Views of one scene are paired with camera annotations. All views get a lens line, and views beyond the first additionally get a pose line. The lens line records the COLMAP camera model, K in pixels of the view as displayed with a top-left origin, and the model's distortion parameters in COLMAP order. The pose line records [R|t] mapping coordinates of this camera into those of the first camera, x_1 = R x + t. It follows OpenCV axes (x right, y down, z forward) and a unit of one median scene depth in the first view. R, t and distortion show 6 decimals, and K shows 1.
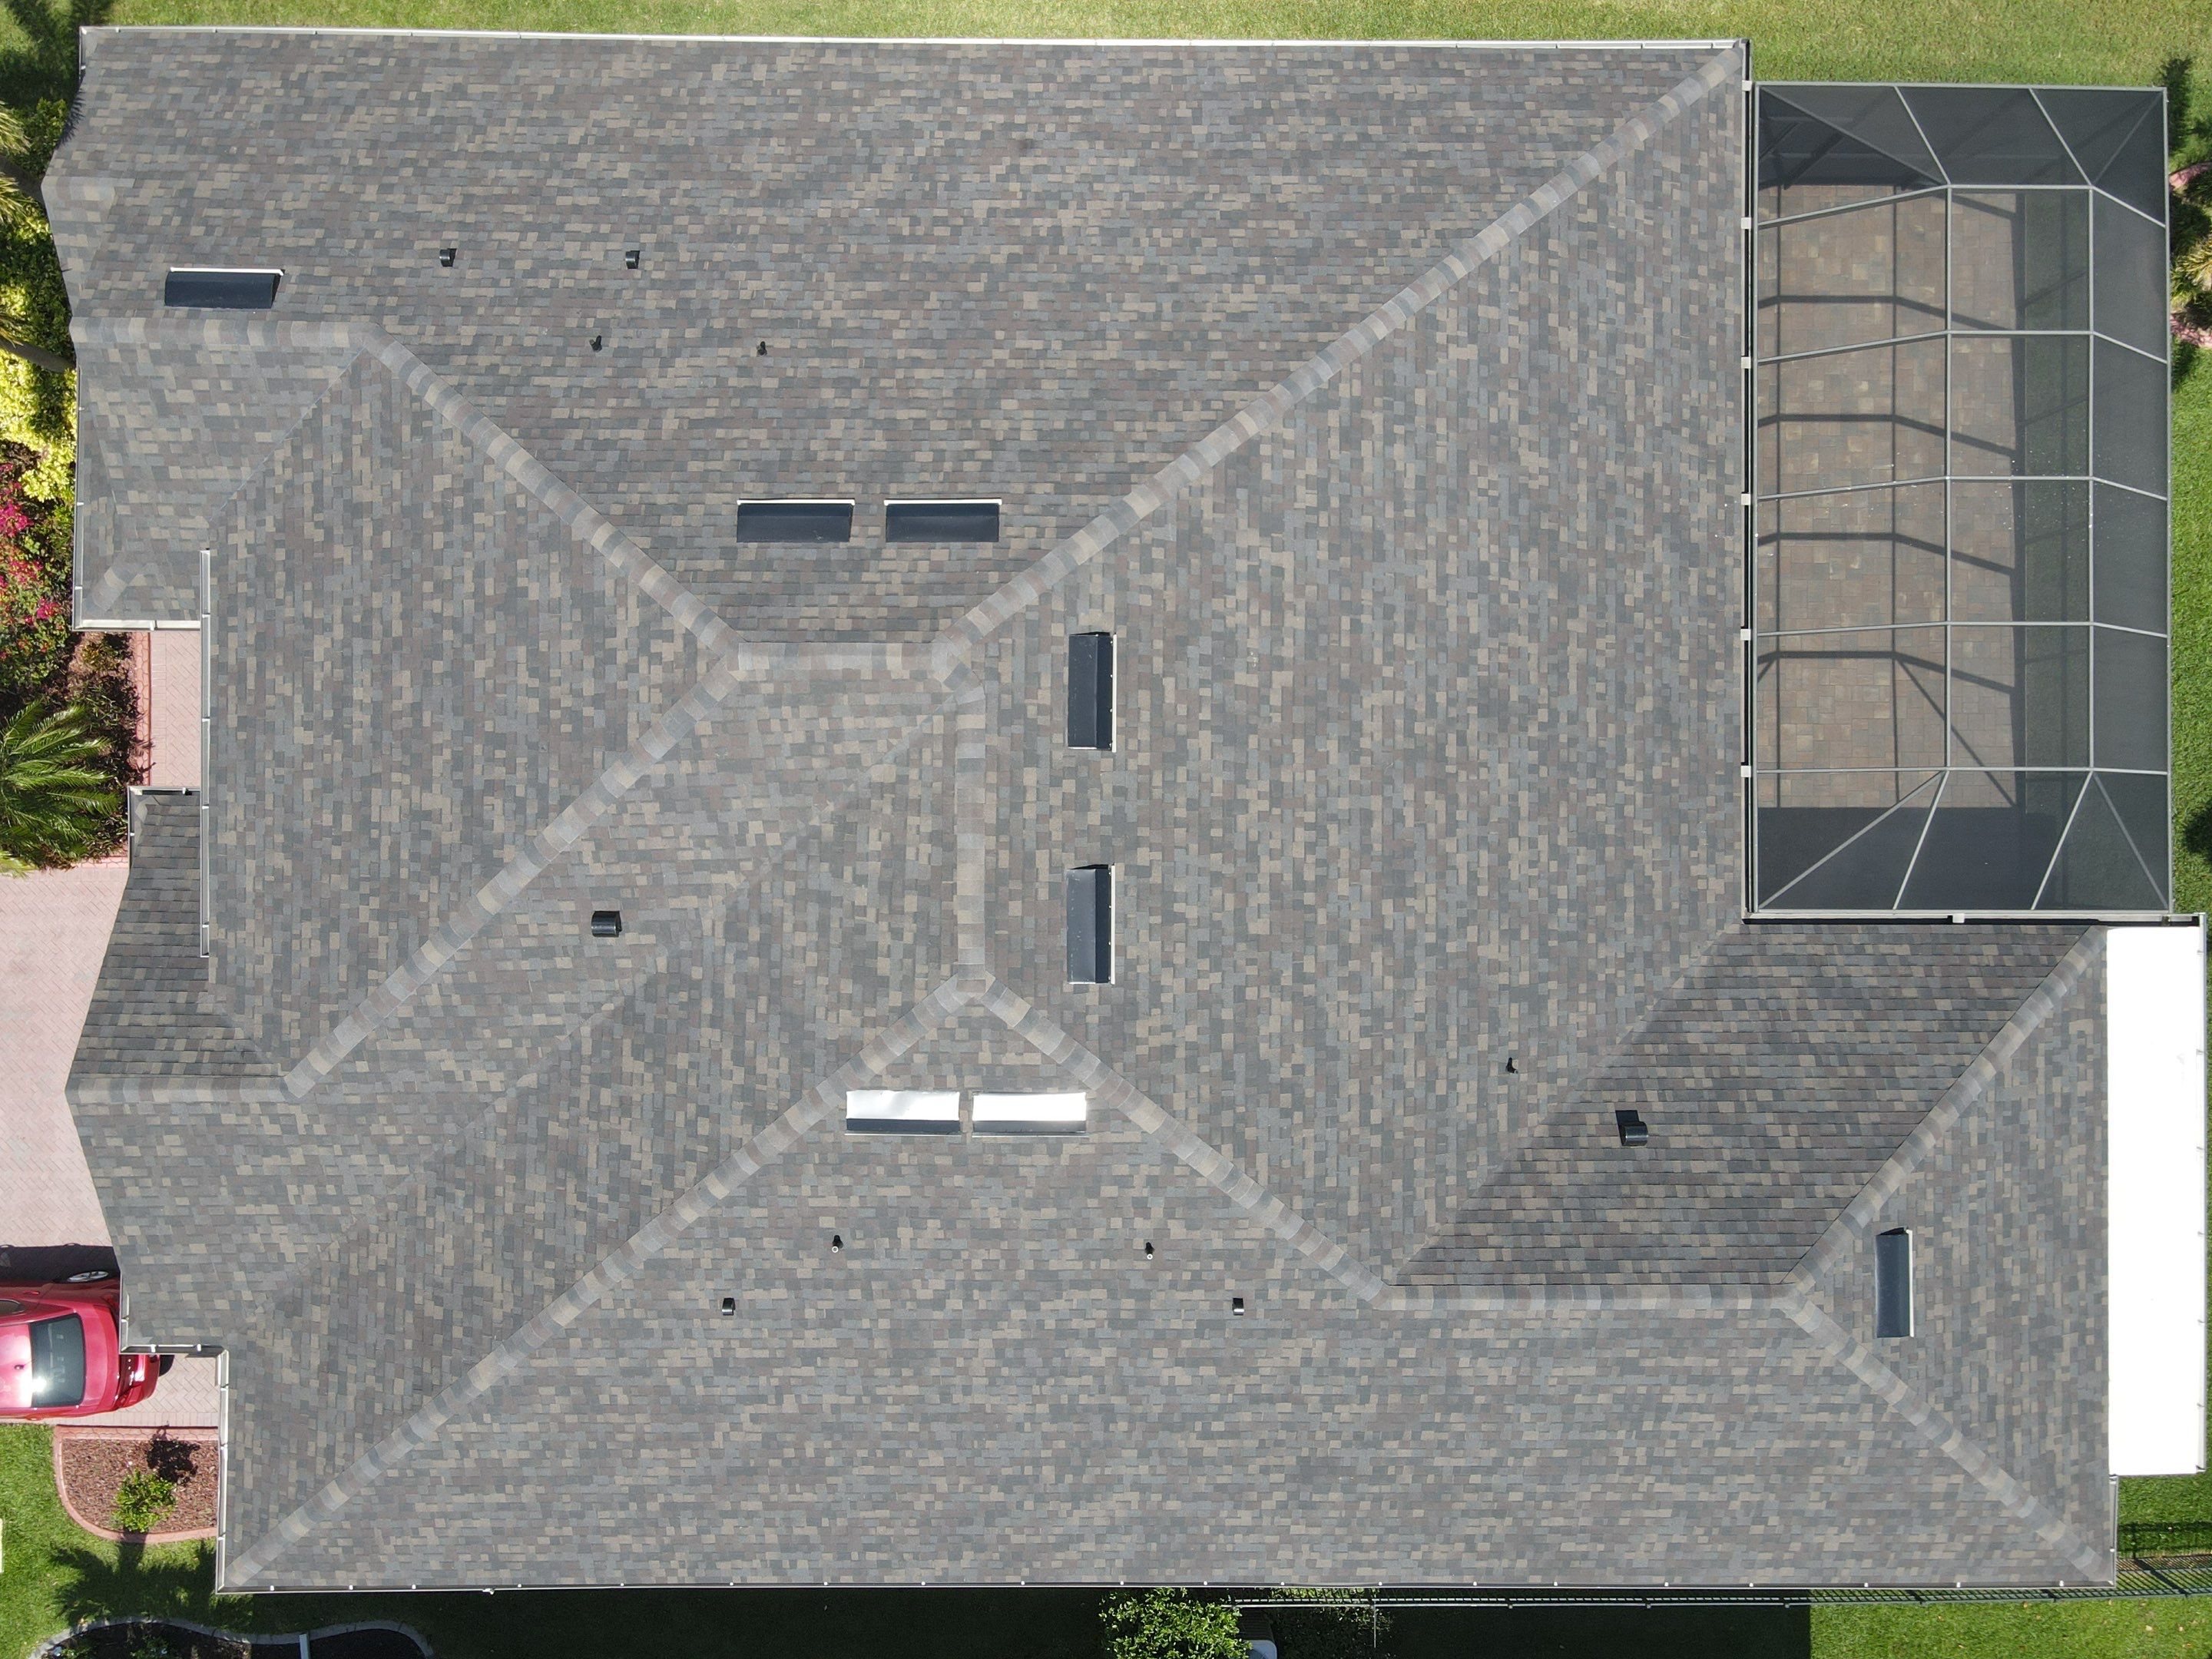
lens RADIAL K [[1627.3, 0, 1076.8], [0, 1627.3, 814.3], [0, 0, 1]] dist [-0.003279, 0.040825]
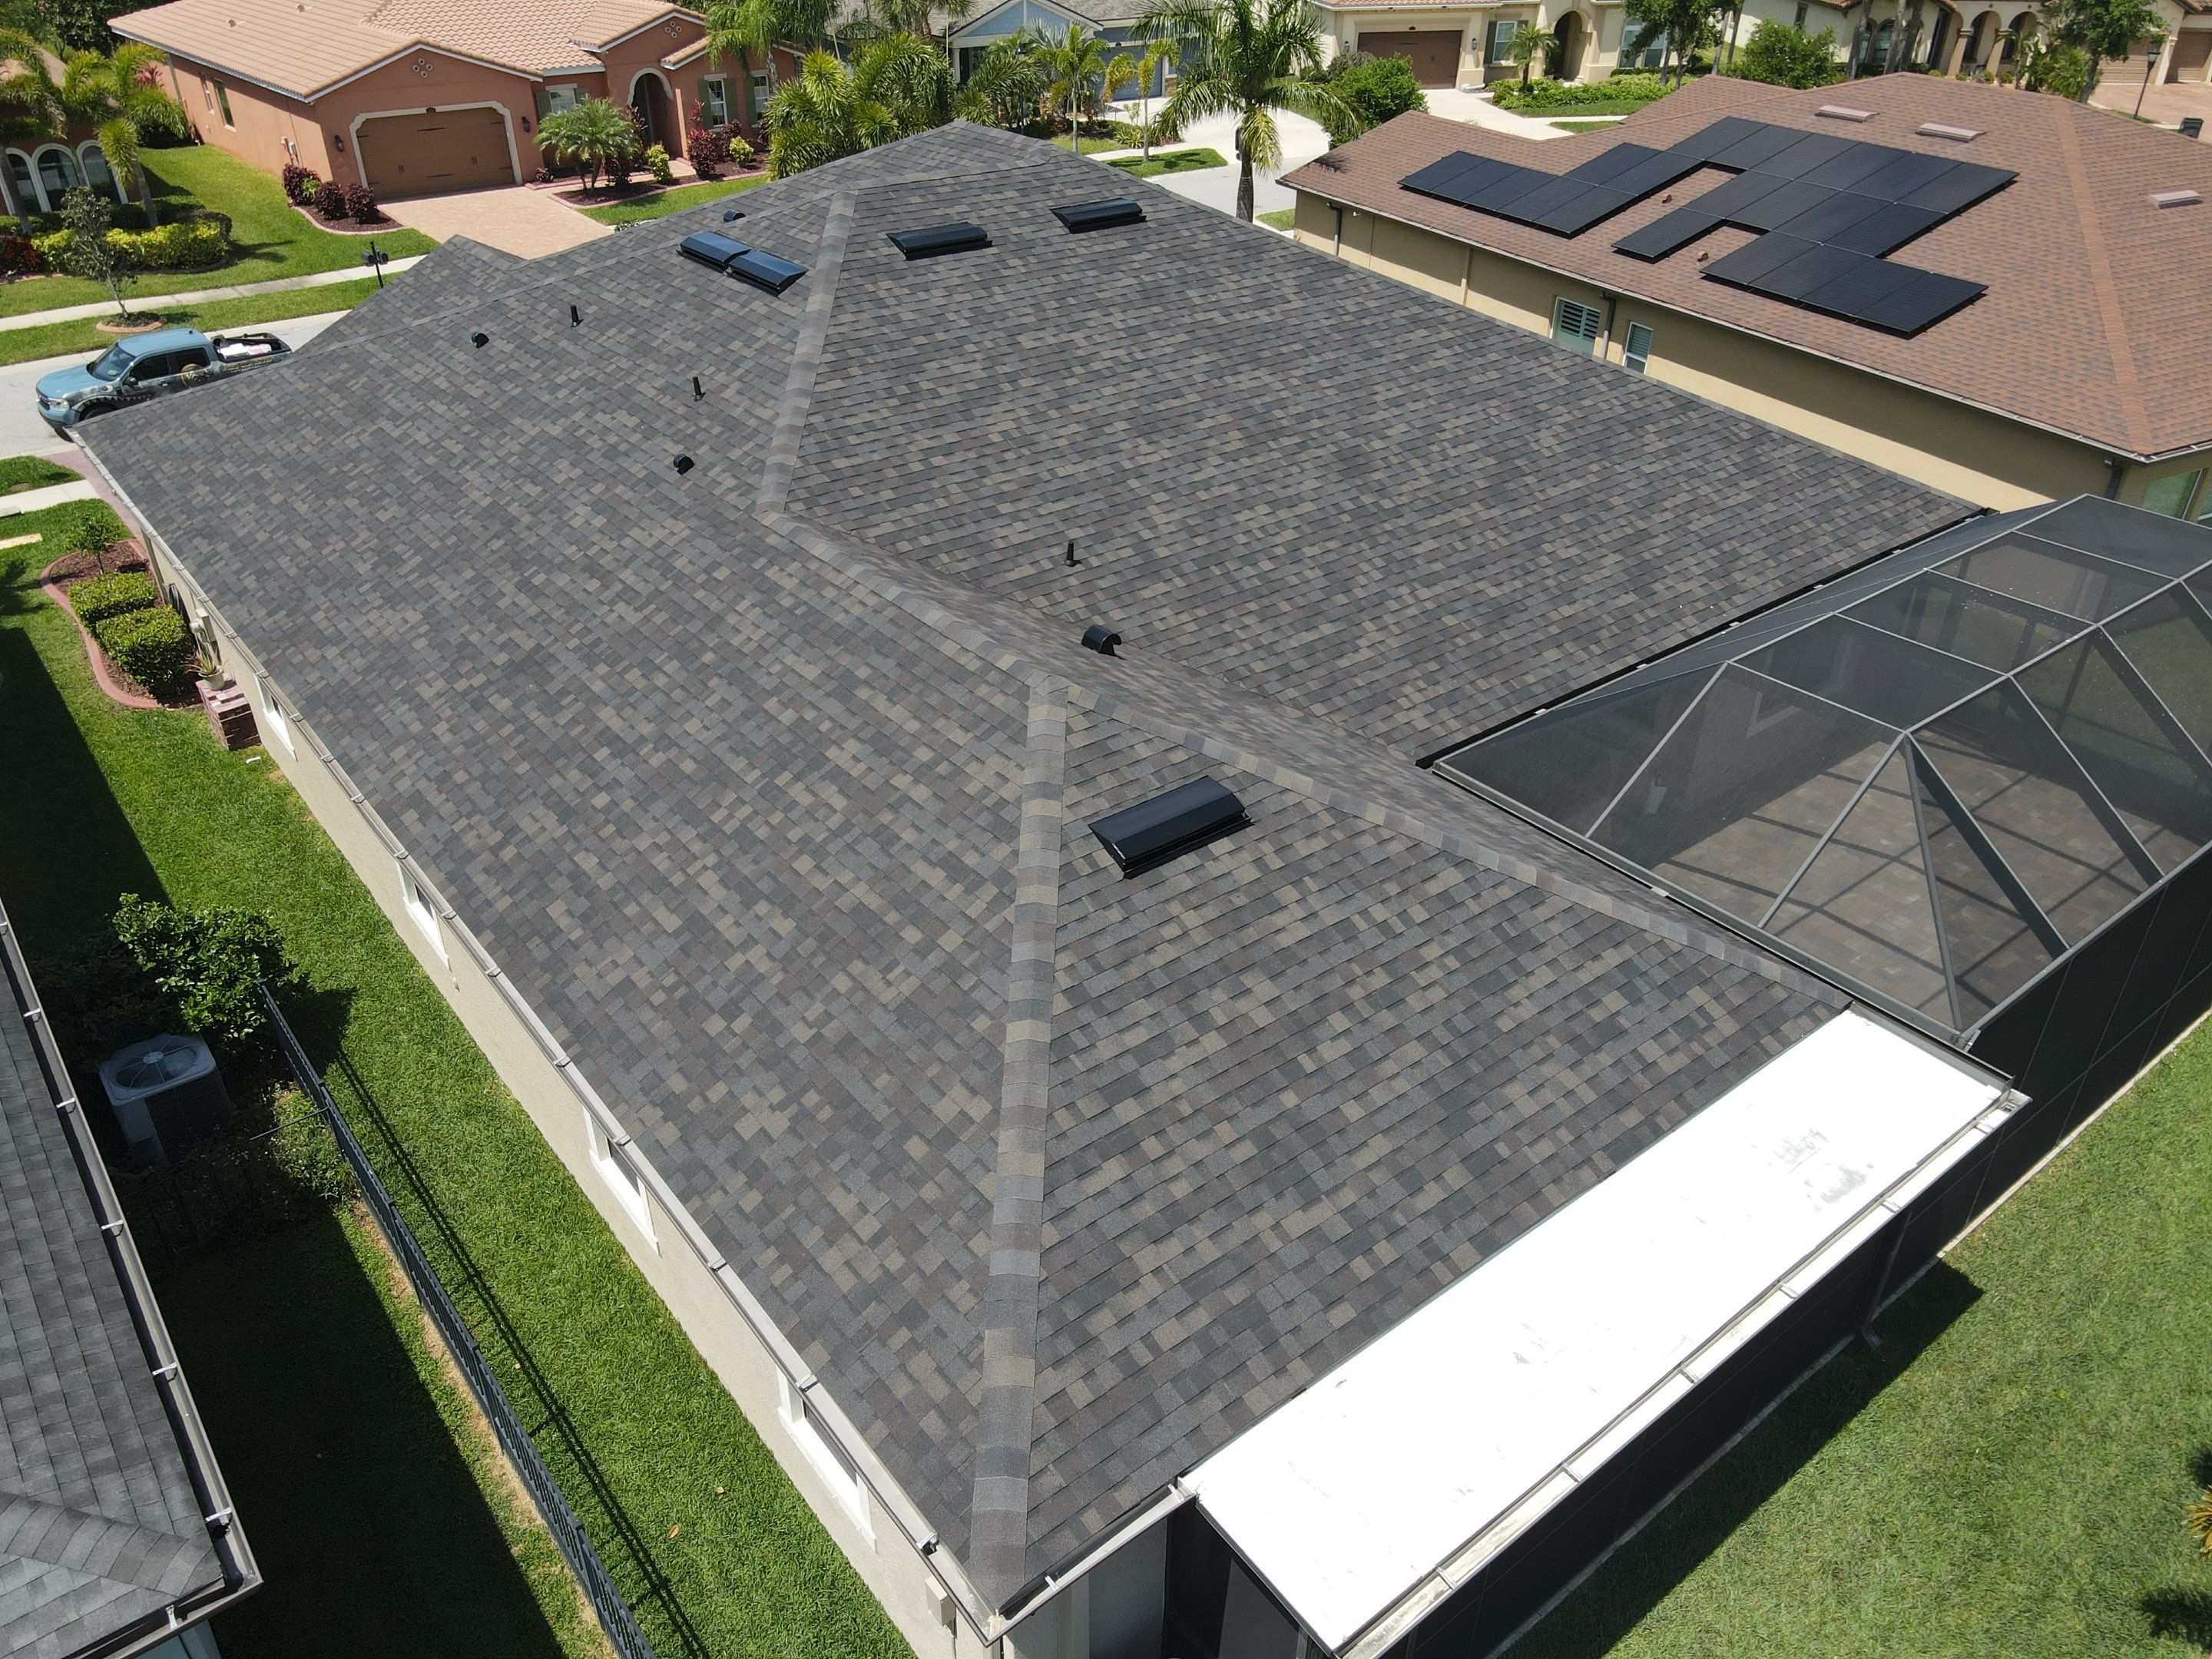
lens RADIAL K [[1632.5, 0, 1077.1], [0, 1632.5, 796.3], [0, 0, 1]] dist [-0.007953, 0.037492]
pose [[0.614045, 0.404121, -0.677963, 0.914948], [-0.789215, 0.324627, -0.521304, 0.652189], [0.009415, 0.855163, 0.518274, 0.665630]]
